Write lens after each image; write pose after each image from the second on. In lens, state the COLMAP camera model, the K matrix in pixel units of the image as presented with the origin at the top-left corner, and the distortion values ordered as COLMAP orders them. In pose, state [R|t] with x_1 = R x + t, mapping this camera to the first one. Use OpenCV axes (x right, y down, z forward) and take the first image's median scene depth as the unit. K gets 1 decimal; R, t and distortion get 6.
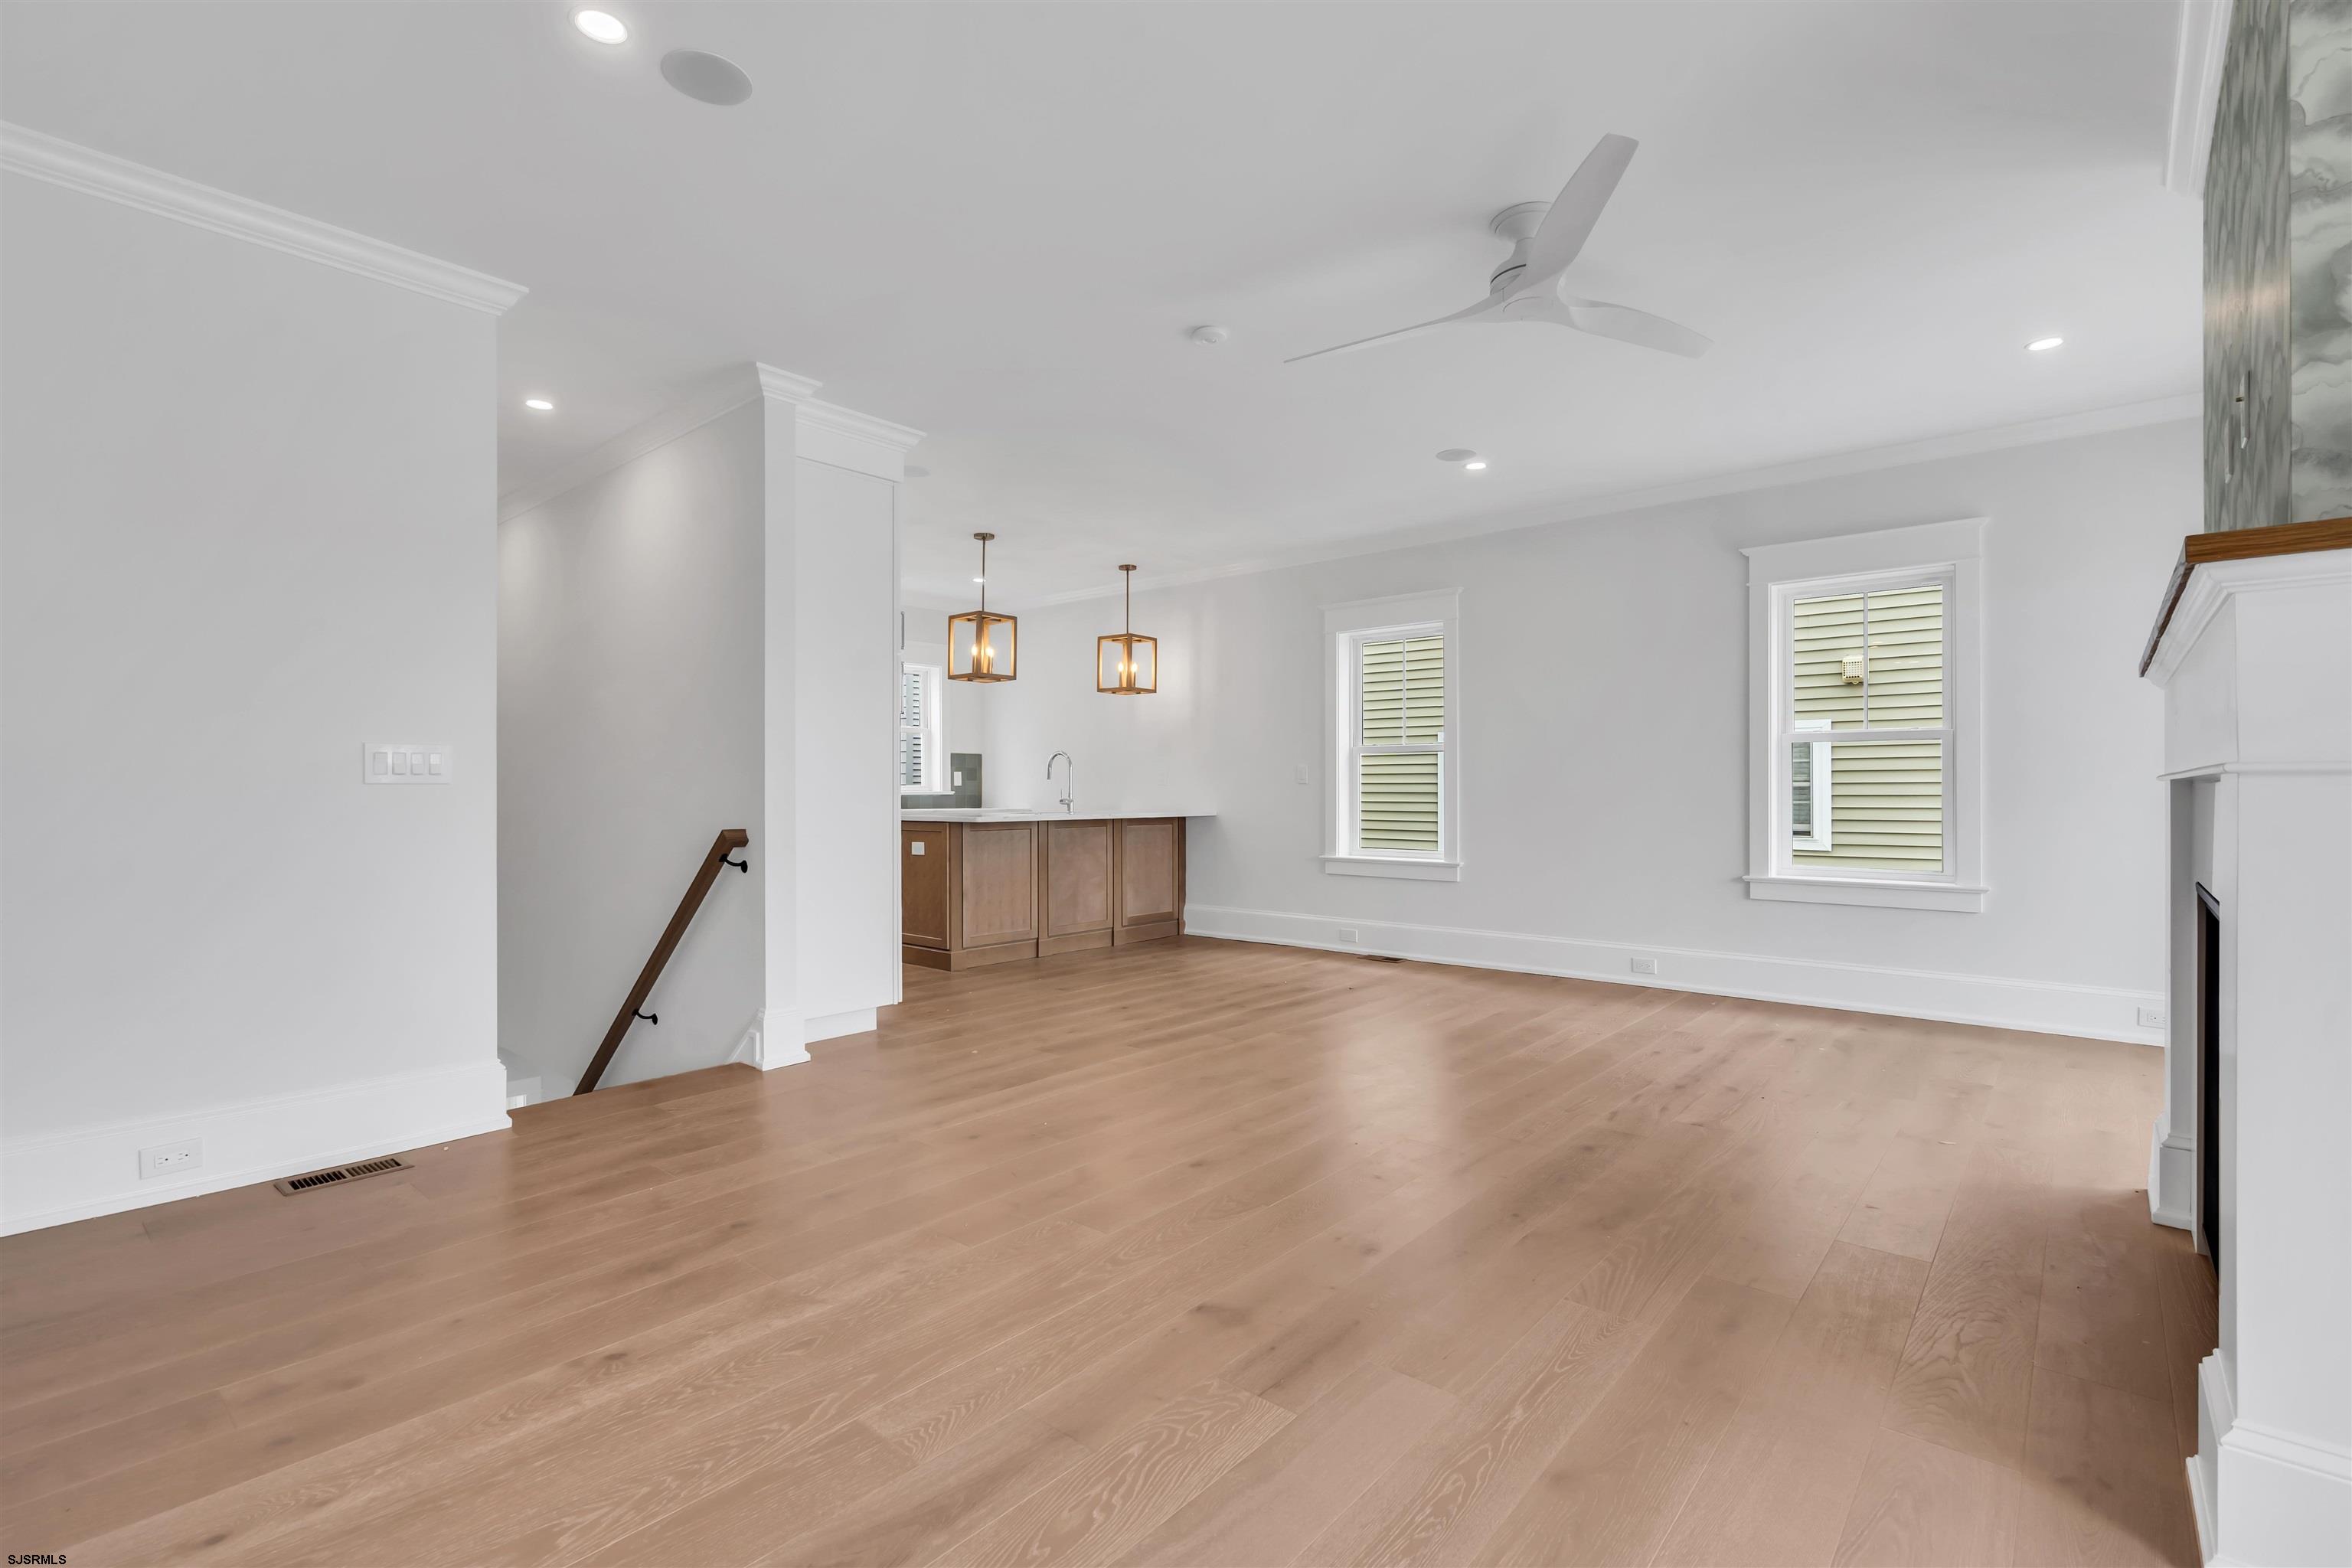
lens RADIAL K [[1066.0, 0, 1167.8], [0, 1066.0, 789.0], [0, 0, 1]] dist [-0.007155, 0.004138]
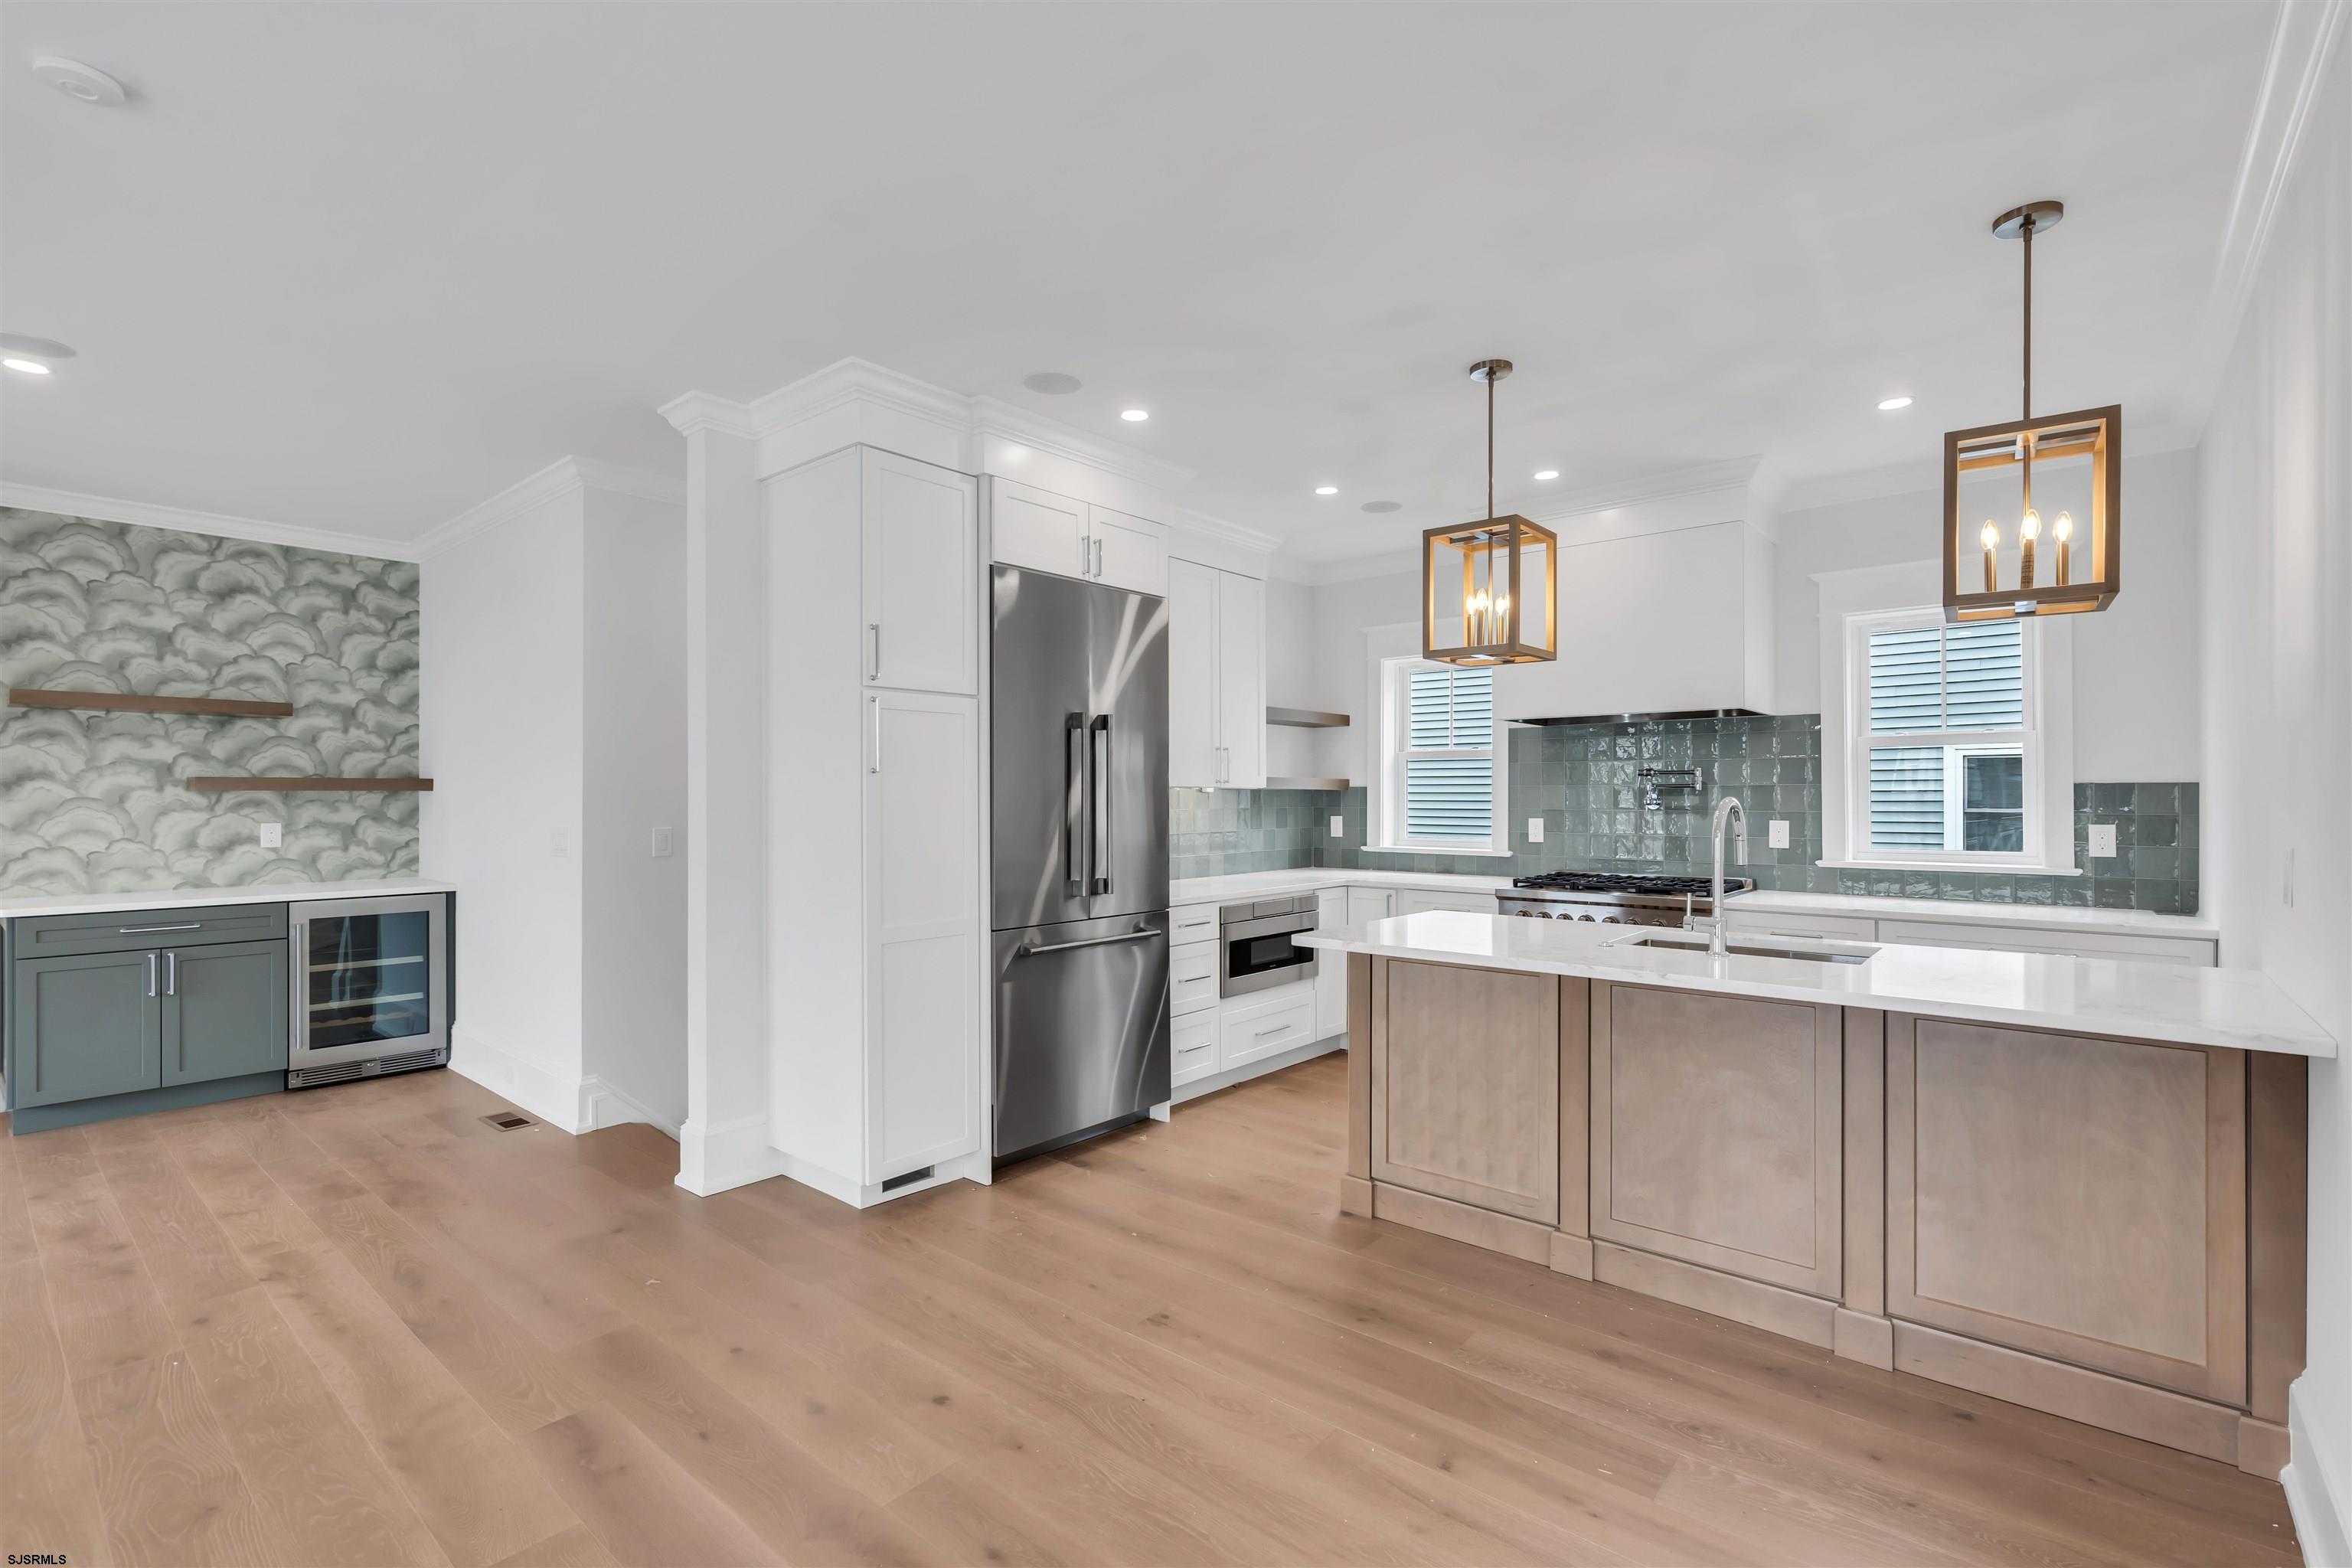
lens RADIAL K [[1066.0, 0, 1185.7], [0, 1066.0, 796.3], [0, 0, 1]] dist [-0.007155, 0.004138]
pose [[0.018747, 0.002088, -0.999822, 0.301192], [0.000398, 0.999998, 0.002096, -0.037642], [0.999824, -0.000437, 0.018746, 0.802635]]
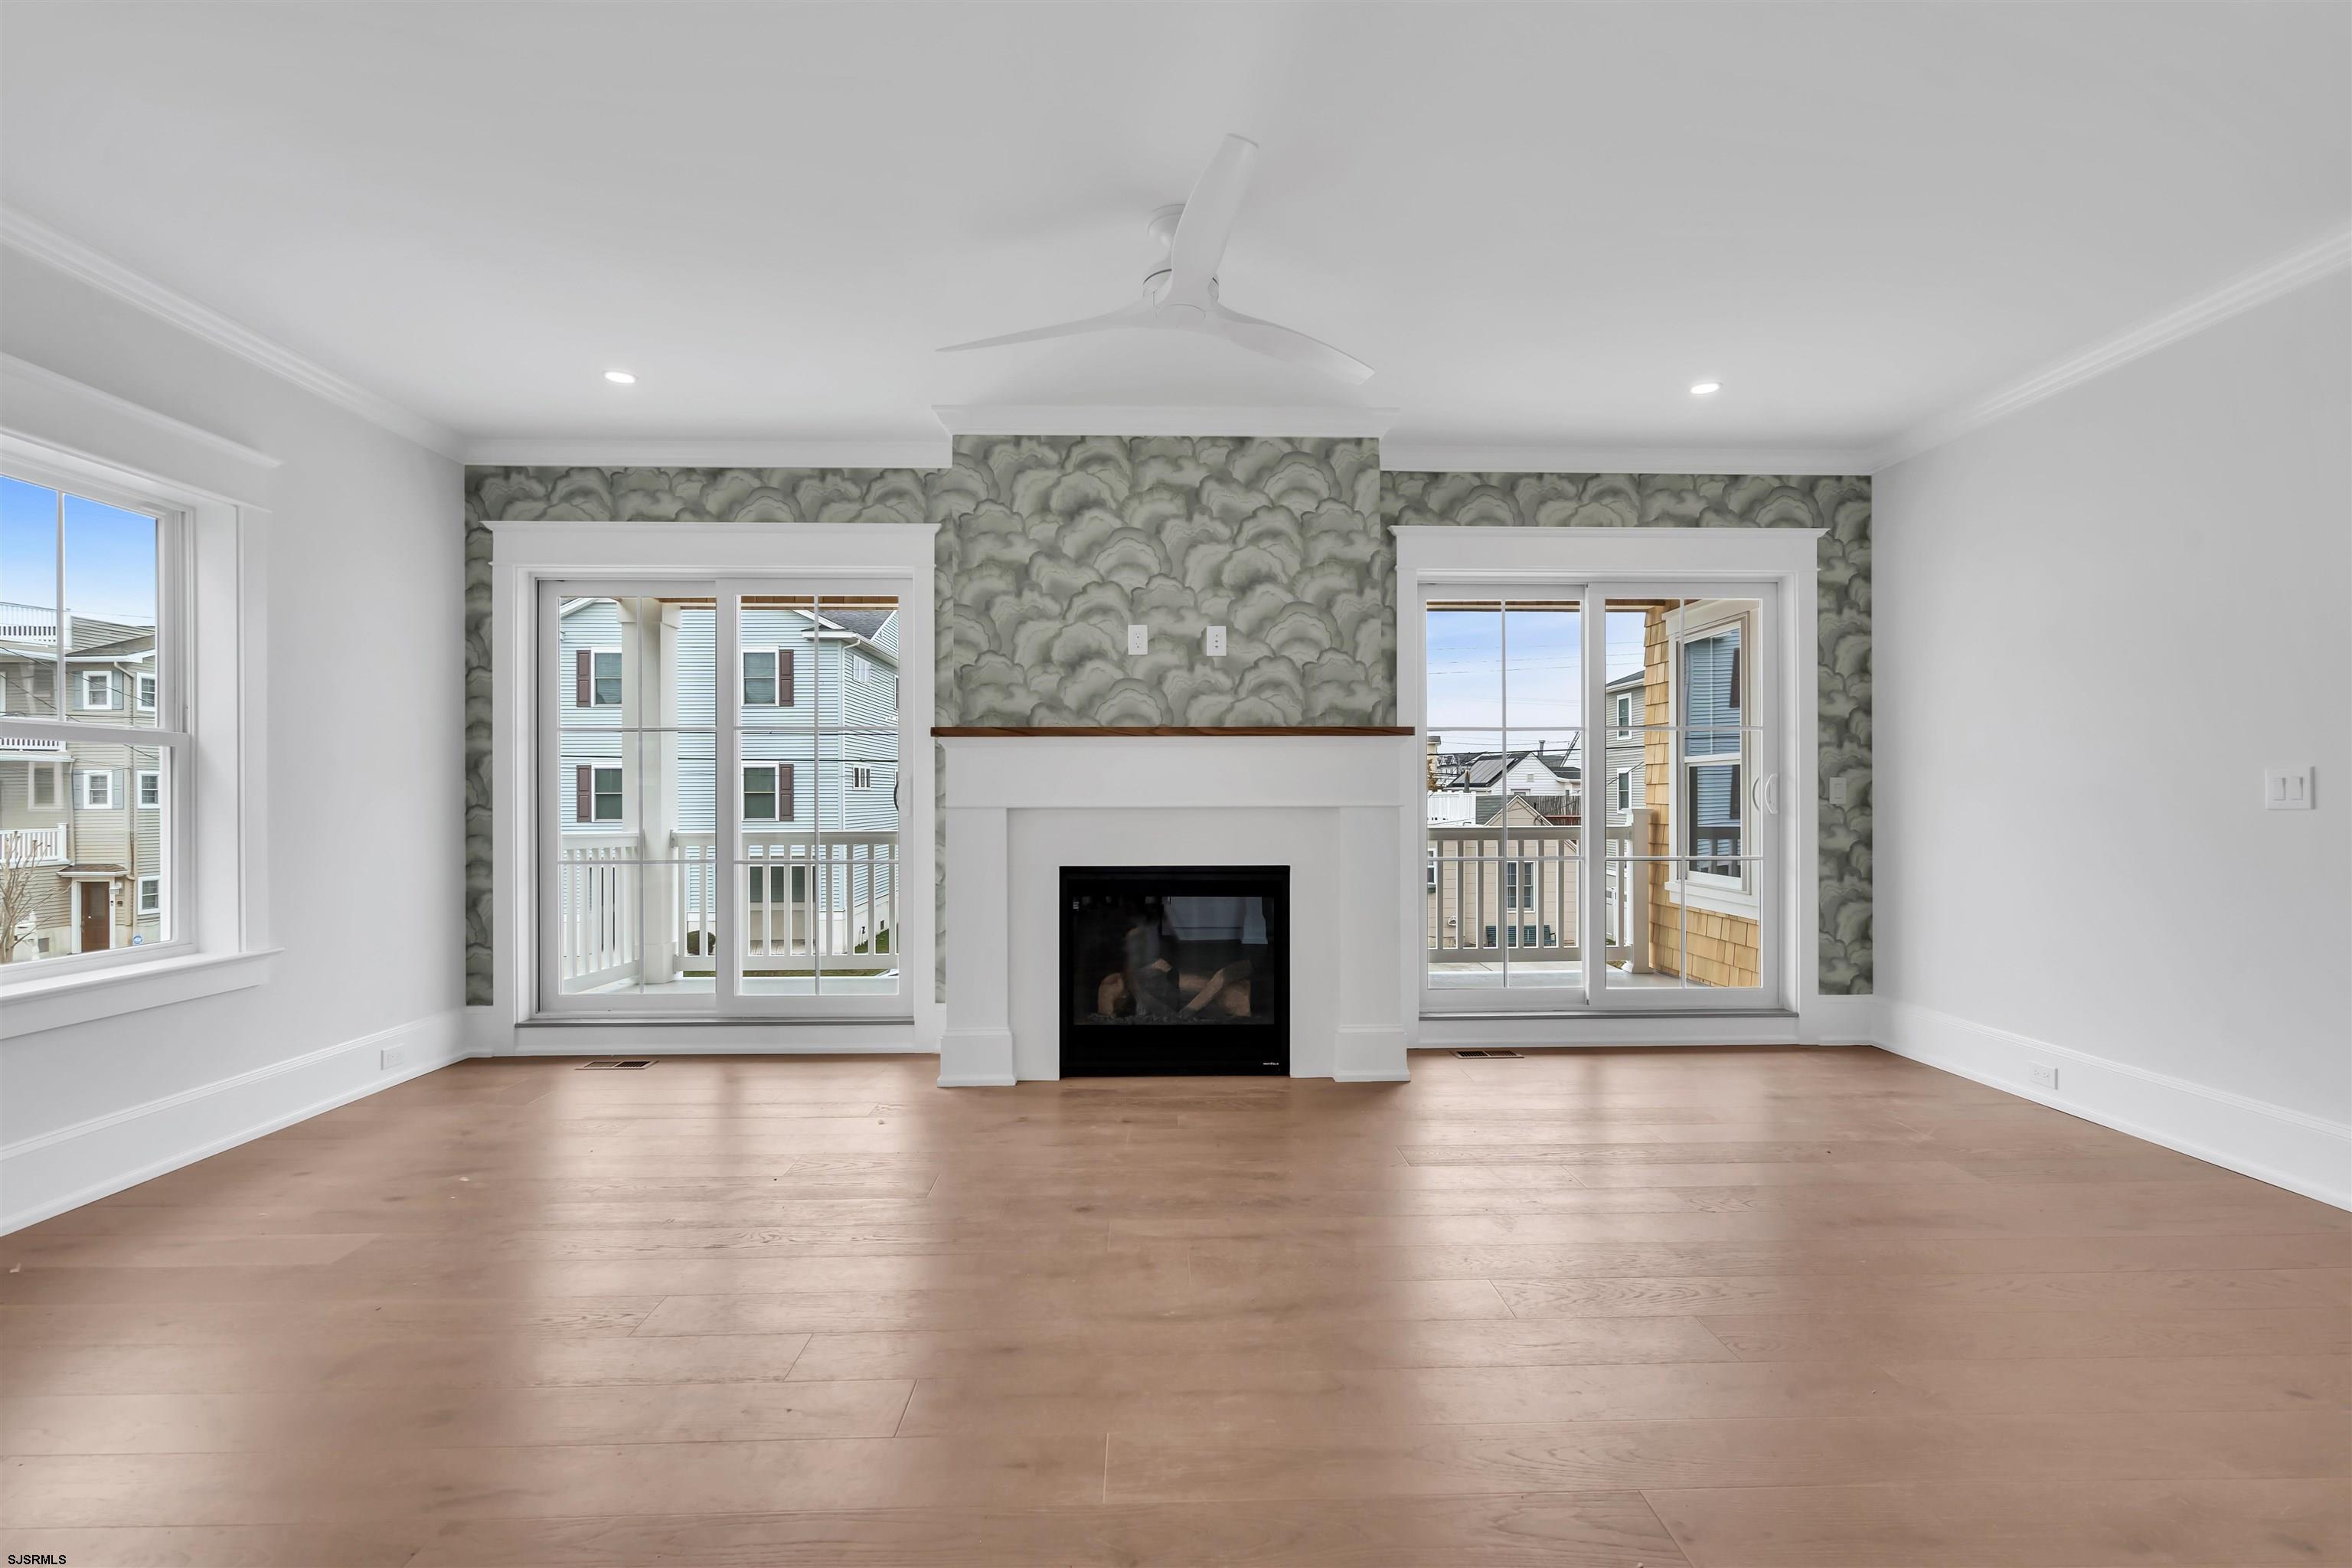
lens RADIAL K [[1066.0, 0, 1180.1], [0, 1066.0, 794.8], [0, 0, 1]] dist [-0.007155, 0.004138]
pose [[-0.681762, 0.003697, 0.731565, -0.149022], [0.003479, 0.999992, -0.001812, -0.008504], [-0.731566, 0.001309, -0.681769, 0.695096]]
